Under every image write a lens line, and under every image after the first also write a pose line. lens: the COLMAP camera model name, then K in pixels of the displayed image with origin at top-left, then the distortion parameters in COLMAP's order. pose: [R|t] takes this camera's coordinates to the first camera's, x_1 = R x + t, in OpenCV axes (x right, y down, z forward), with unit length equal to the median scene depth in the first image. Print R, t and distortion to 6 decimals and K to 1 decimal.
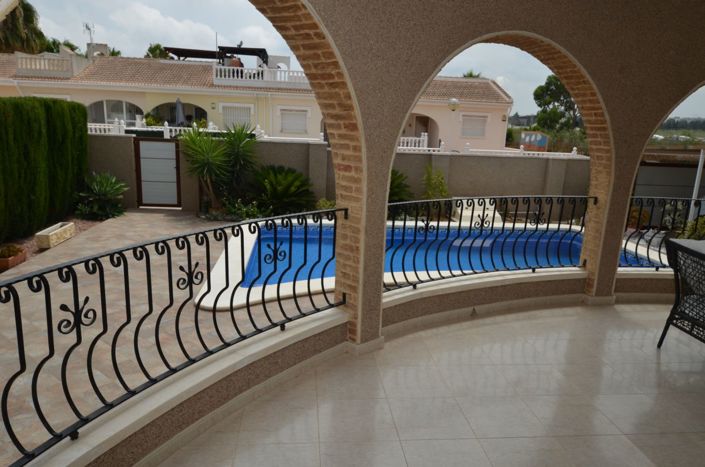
lens RADIAL K [[492.6, 0, 354.2], [0, 492.6, 233.7], [0, 0, 1]] dist [0.048245, 0.000938]
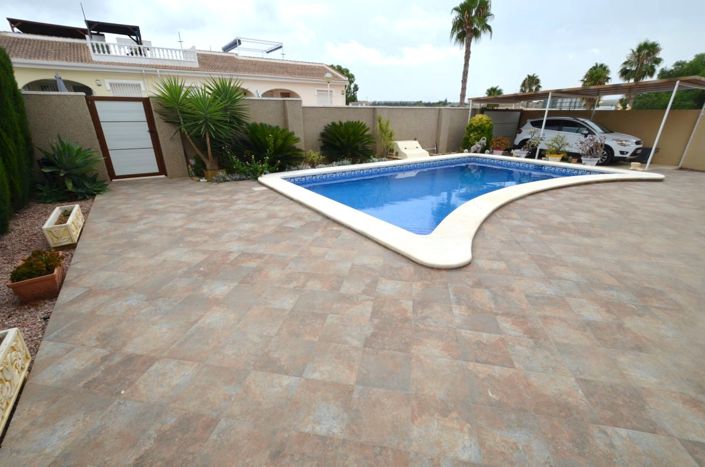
lens RADIAL K [[304.4, 0, 349.5], [0, 304.4, 239.7], [0, 0, 1]] dist [0.002770, -0.000566]
pose [[0.886585, -0.215700, 0.409196, -0.300152], [0.135763, 0.967001, 0.215585, -0.010747], [-0.442194, -0.135581, 0.886613, 0.307178]]
